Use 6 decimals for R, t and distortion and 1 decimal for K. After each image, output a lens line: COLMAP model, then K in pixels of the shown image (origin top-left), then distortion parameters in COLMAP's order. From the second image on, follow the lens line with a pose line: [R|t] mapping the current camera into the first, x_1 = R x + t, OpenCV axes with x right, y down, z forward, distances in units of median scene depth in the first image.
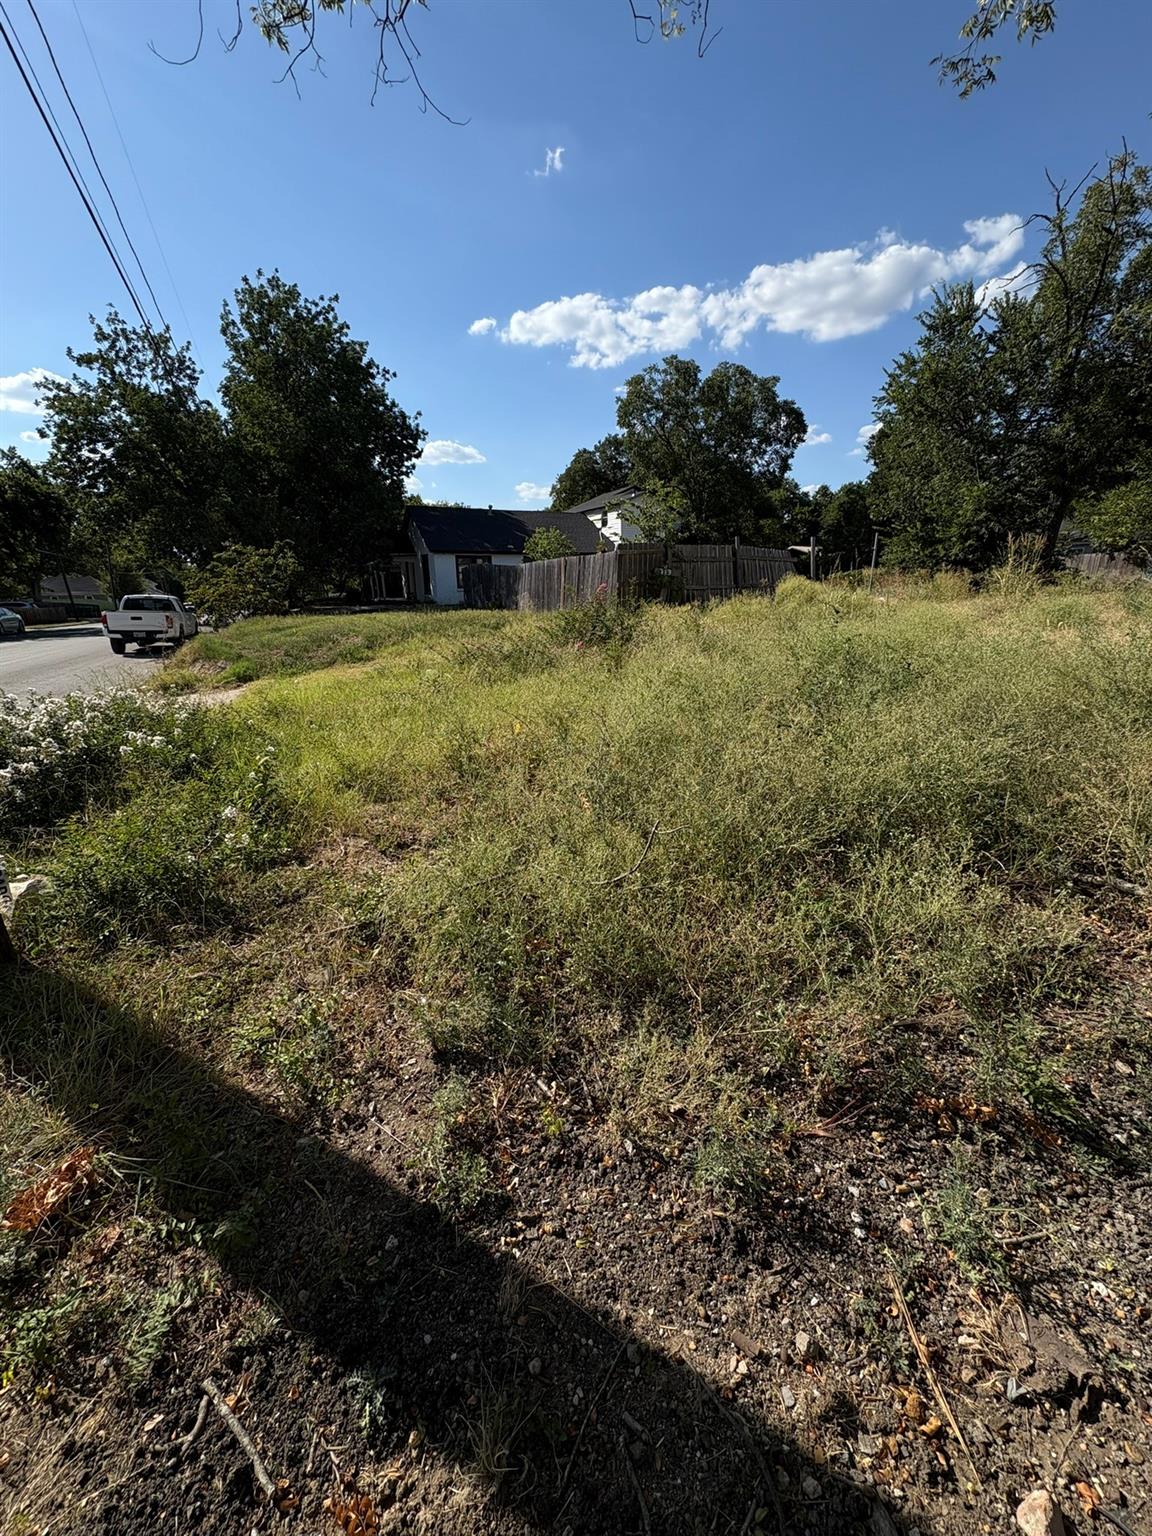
lens RADIAL K [[609.6, 0, 578.8], [0, 609.6, 763.5], [0, 0, 1]] dist [0.000519, -0.000066]
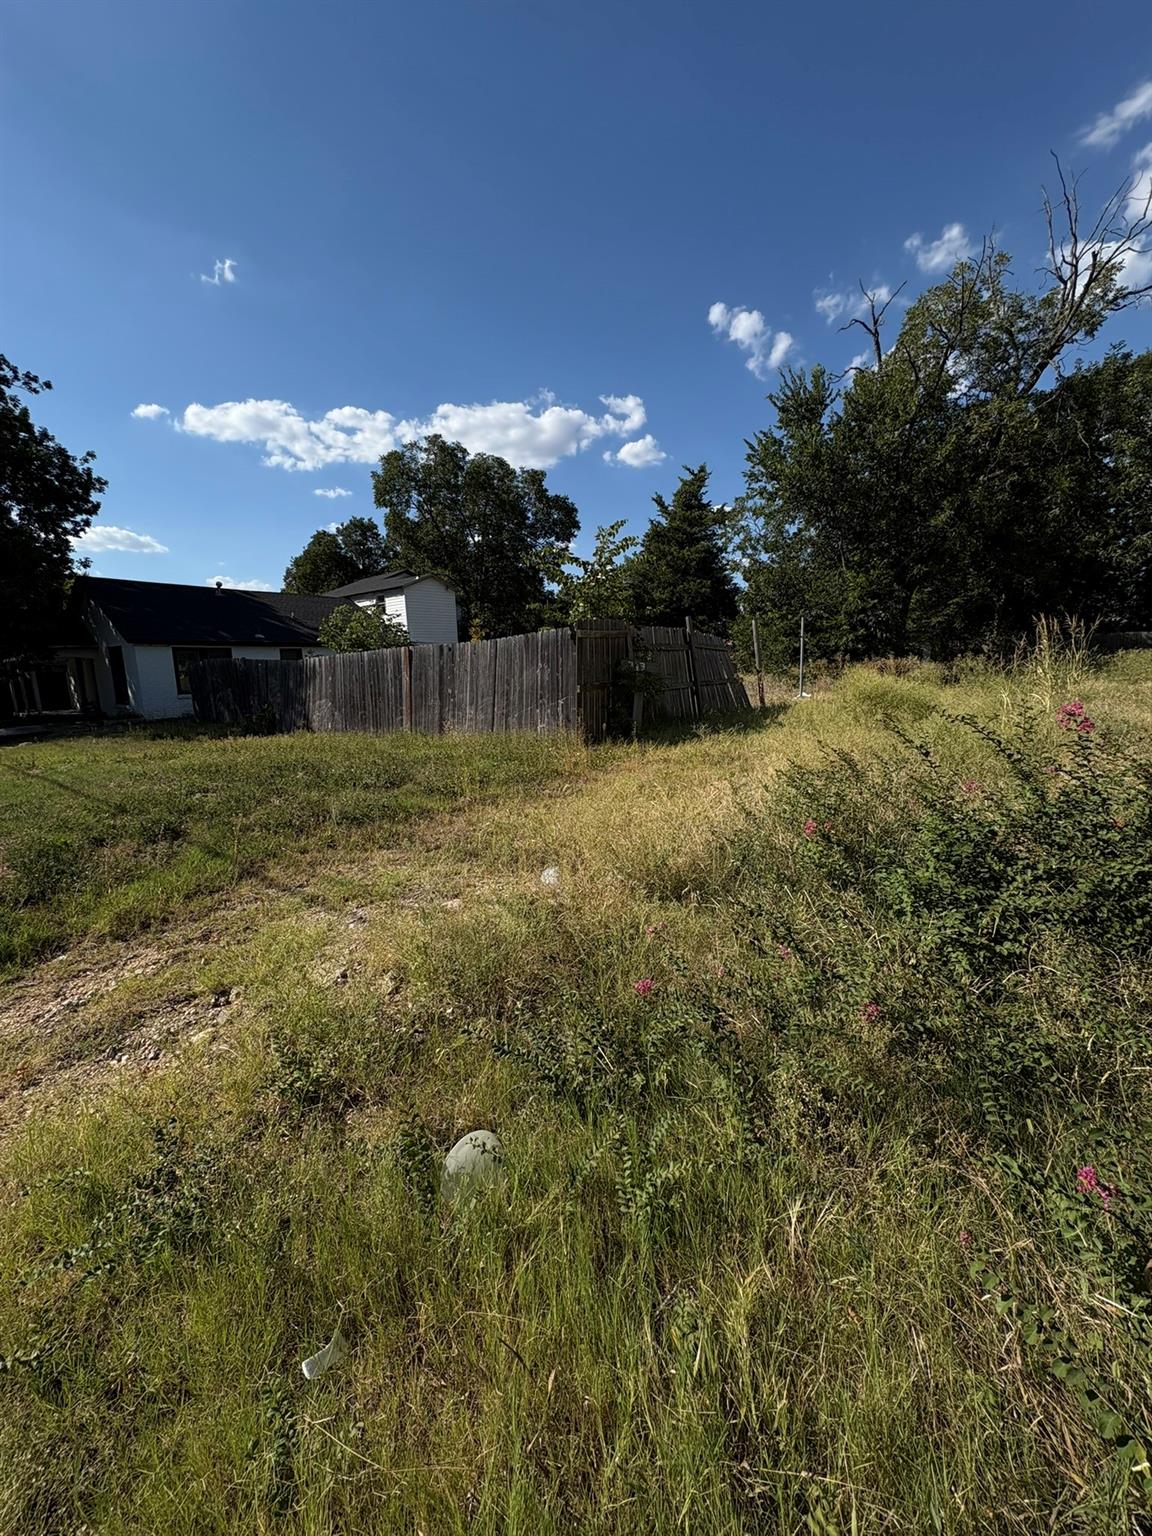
lens RADIAL K [[609.6, 0, 577.8], [0, 609.6, 764.9], [0, 0, 1]] dist [0.000519, -0.000066]
pose [[0.906183, -0.080390, 0.415176, -0.067155], [0.139743, 0.983537, -0.114569, -0.057180], [-0.399130, 0.161839, 0.902498, 0.180646]]
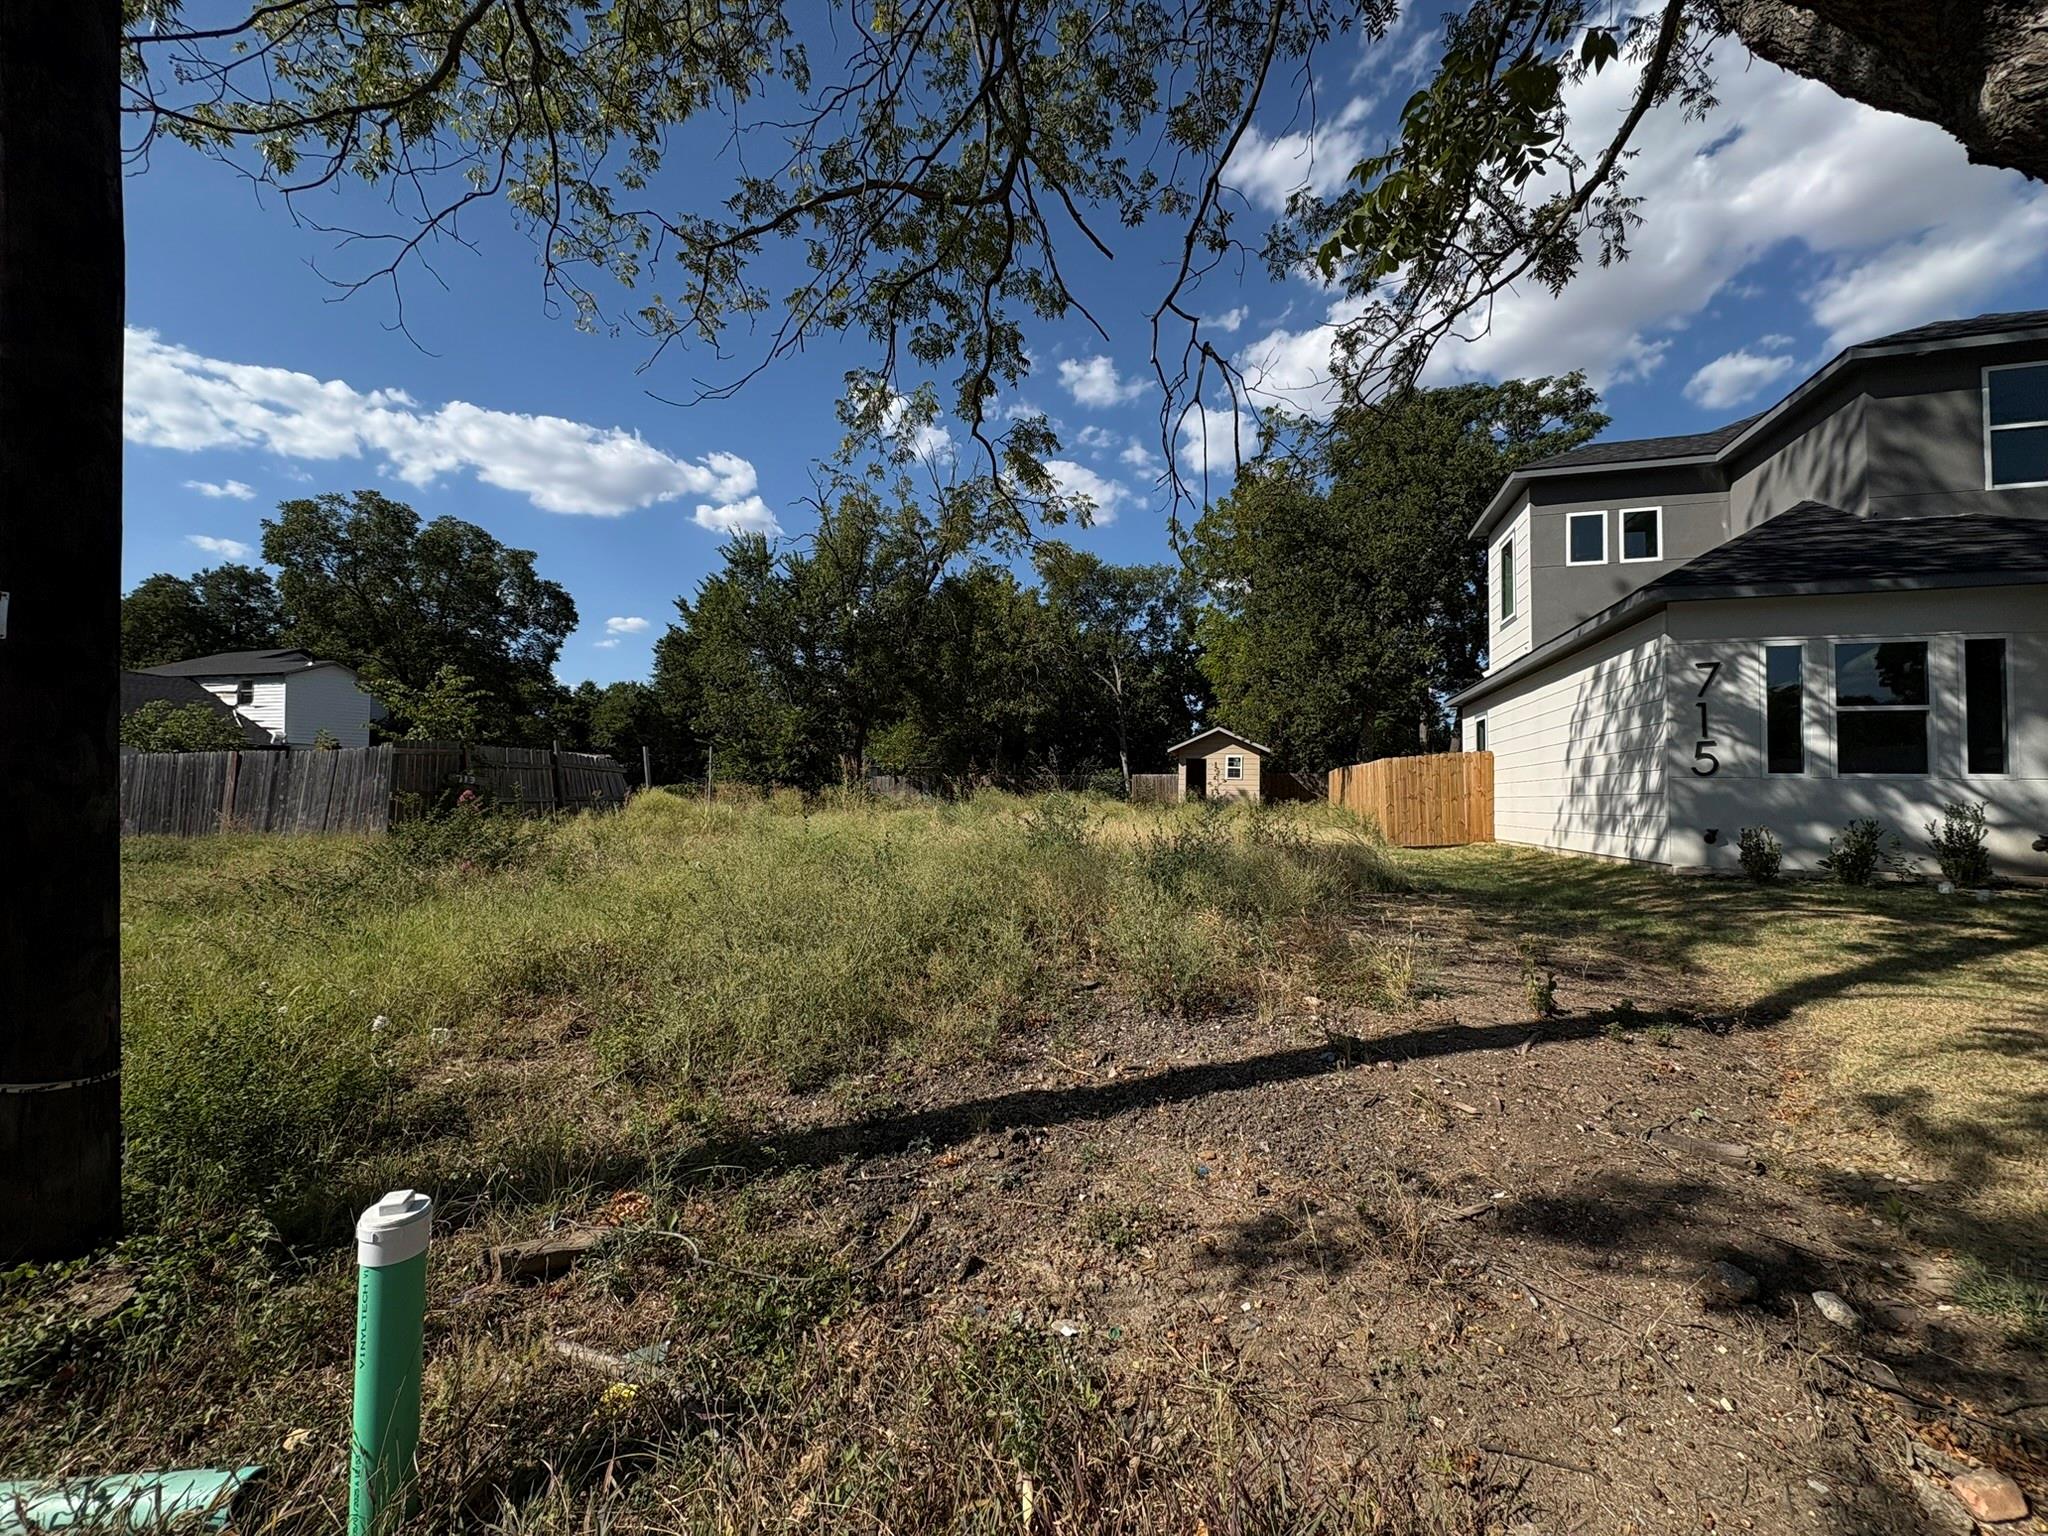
lens RADIAL K [[812.8, 0, 1022.3], [0, 812.8, 766.4], [0, 0, 1]] dist [0.000519, -0.000066]
pose [[0.644478, 0.044561, 0.763323, -0.068322], [0.205118, 0.951633, -0.228737, 0.014661], [-0.736596, 0.303987, 0.604167, -0.042065]]
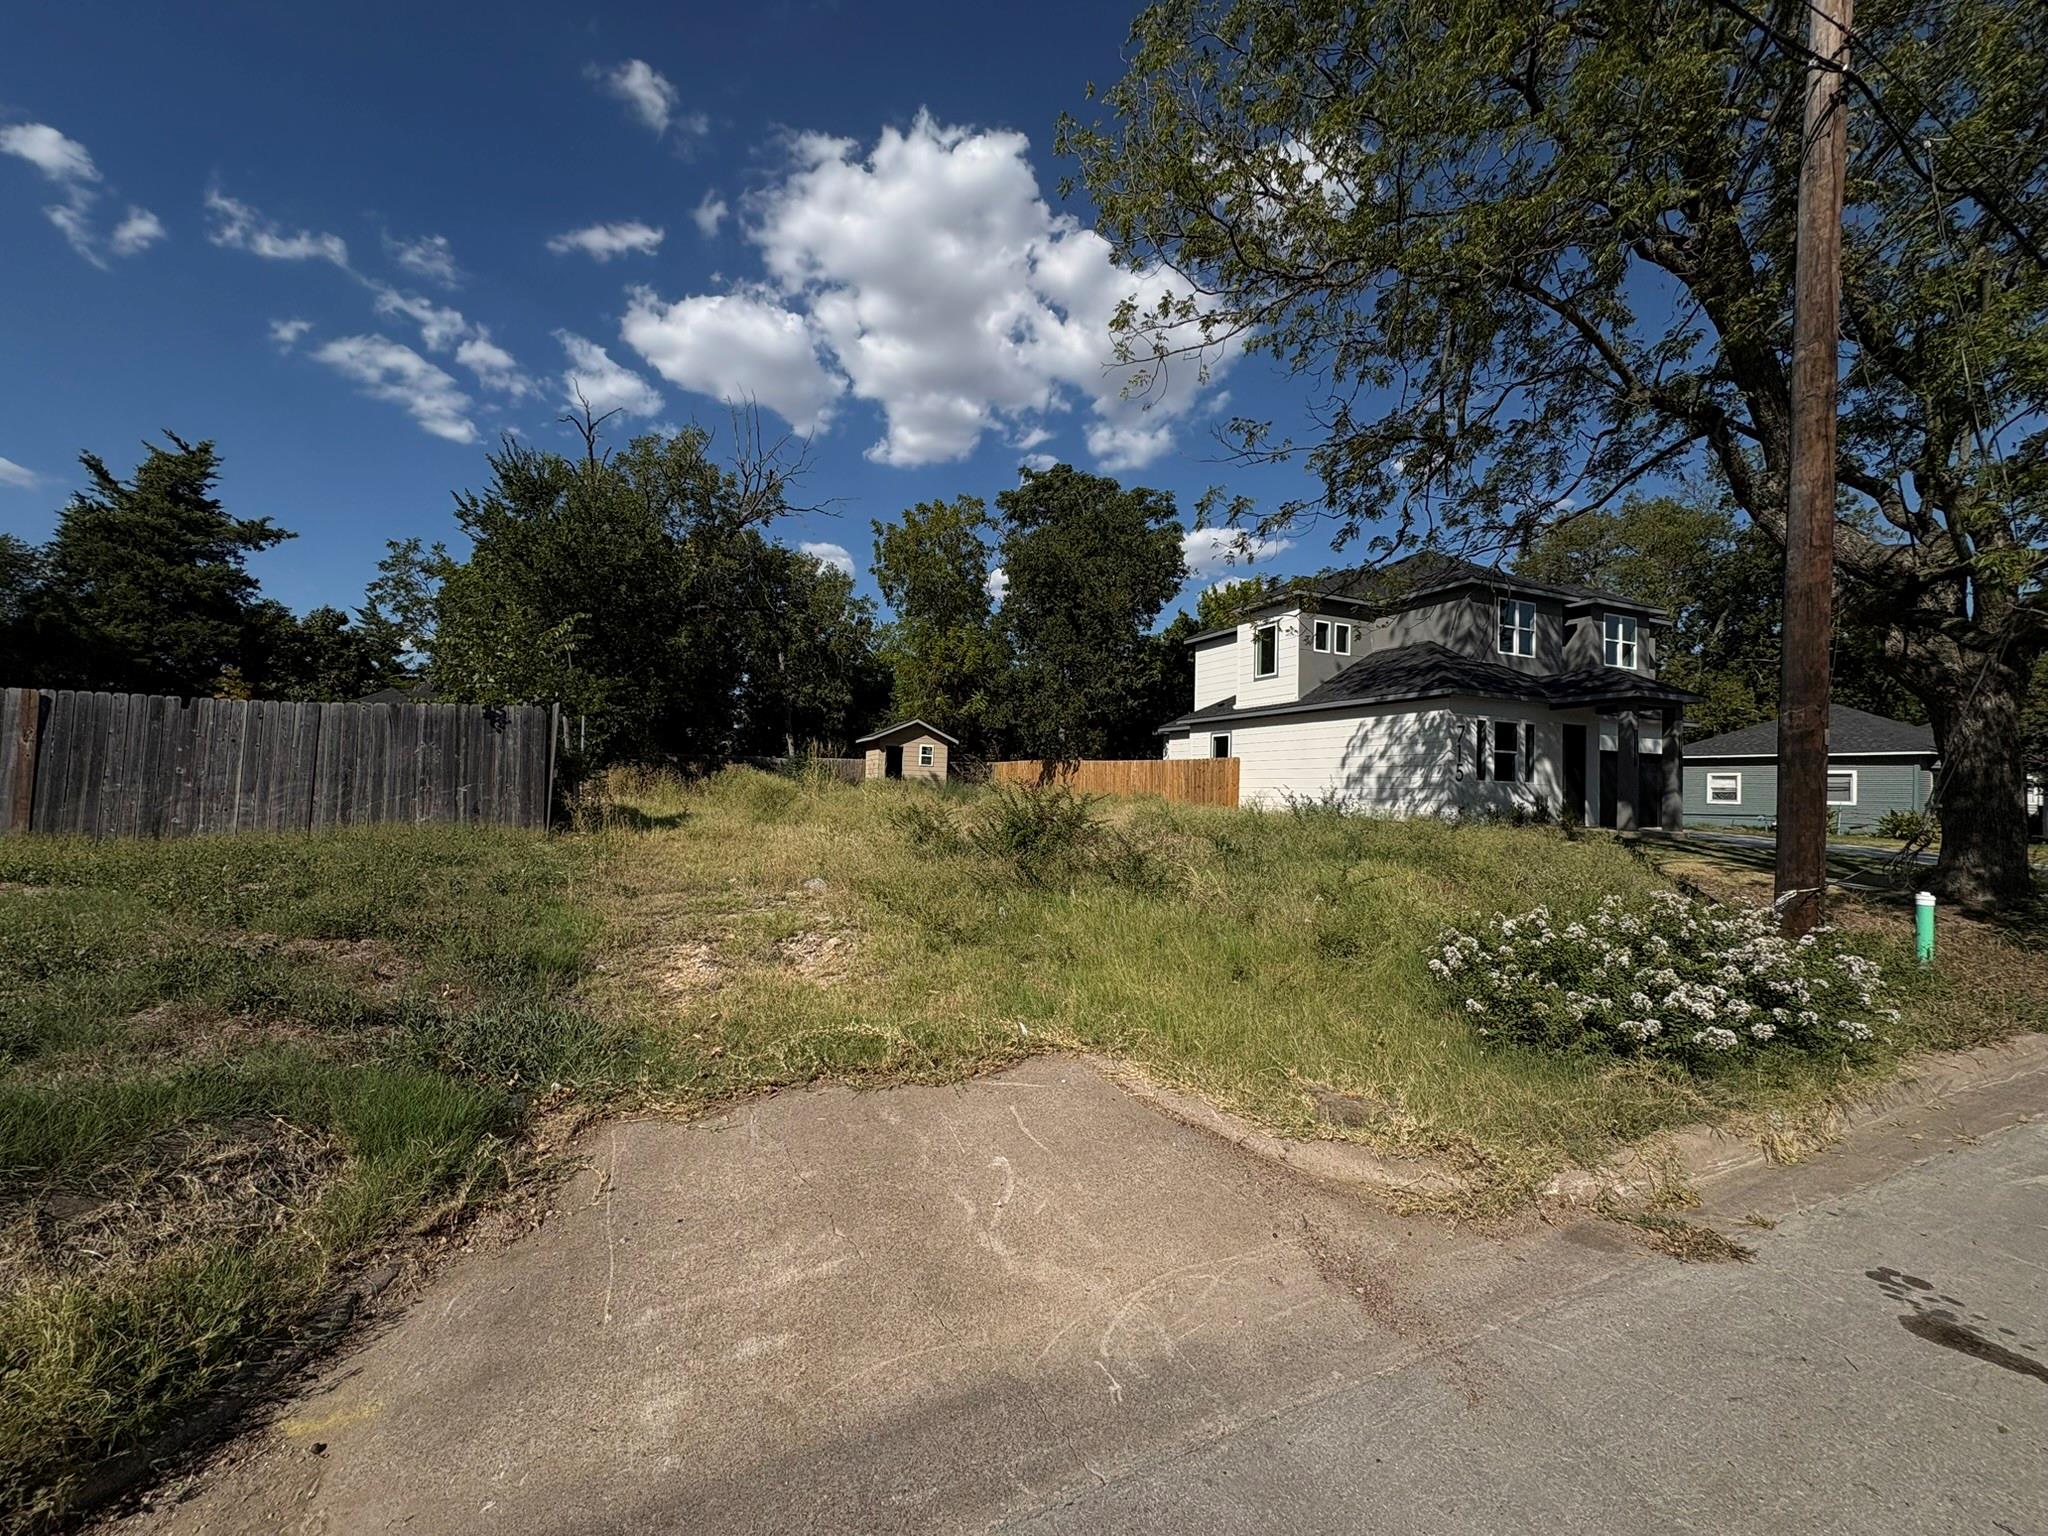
lens RADIAL K [[812.8, 0, 1020.8], [0, 812.8, 762.3], [0, 0, 1]] dist [0.000519, -0.000066]
pose [[-0.009670, 0.040587, 0.999129, -0.246532], [0.265887, 0.963311, -0.036559, -0.059668], [-0.963956, 0.265302, -0.020107, 0.221625]]
